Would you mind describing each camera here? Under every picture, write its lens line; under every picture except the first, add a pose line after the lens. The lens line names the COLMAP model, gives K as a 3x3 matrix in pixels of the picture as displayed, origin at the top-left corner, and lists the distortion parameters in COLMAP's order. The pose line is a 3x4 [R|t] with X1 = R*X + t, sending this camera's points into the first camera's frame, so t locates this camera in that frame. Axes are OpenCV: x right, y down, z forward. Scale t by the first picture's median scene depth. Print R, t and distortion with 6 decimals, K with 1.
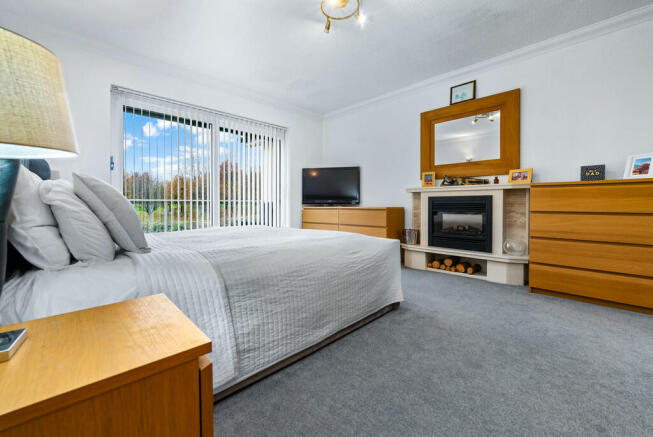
lens RADIAL K [[269.6, 0, 326.8], [0, 269.6, 208.1], [0, 0, 1]] dist [-0.000243, -0.000034]
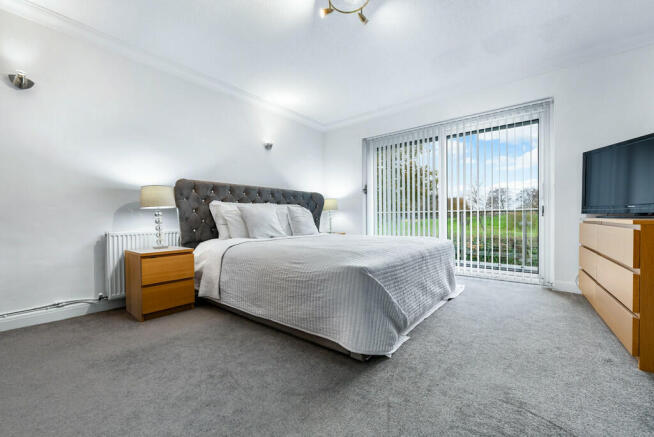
lens RADIAL K [[268.6, 0, 327.1], [0, 268.6, 216.2], [0, 0, 1]] dist [-0.001707, -0.000227]
pose [[0.110925, -0.001973, -0.993827, 0.615229], [-0.002319, 0.999995, -0.002244, -0.007074], [0.993826, 0.002554, 0.110920, 0.536228]]
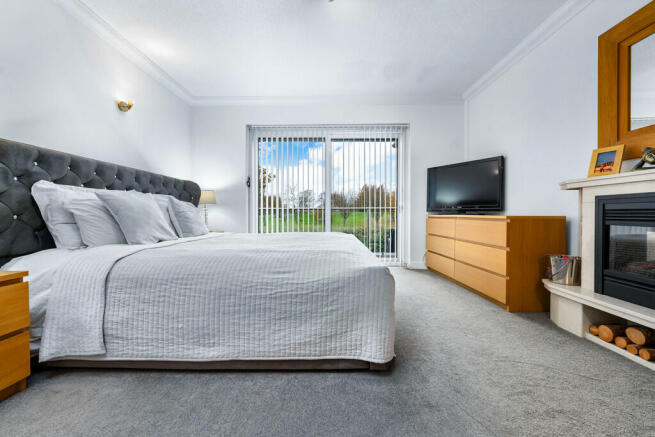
lens RADIAL K [[266.4, 0, 326.0], [0, 266.4, 214.4], [0, 0, 1]] dist [-0.000500, 0.000095]
pose [[0.696378, 0.006110, -0.717649, 0.401405], [-0.009556, 0.999954, -0.000760, -0.002201], [0.717612, 0.007388, 0.696404, 0.294463]]
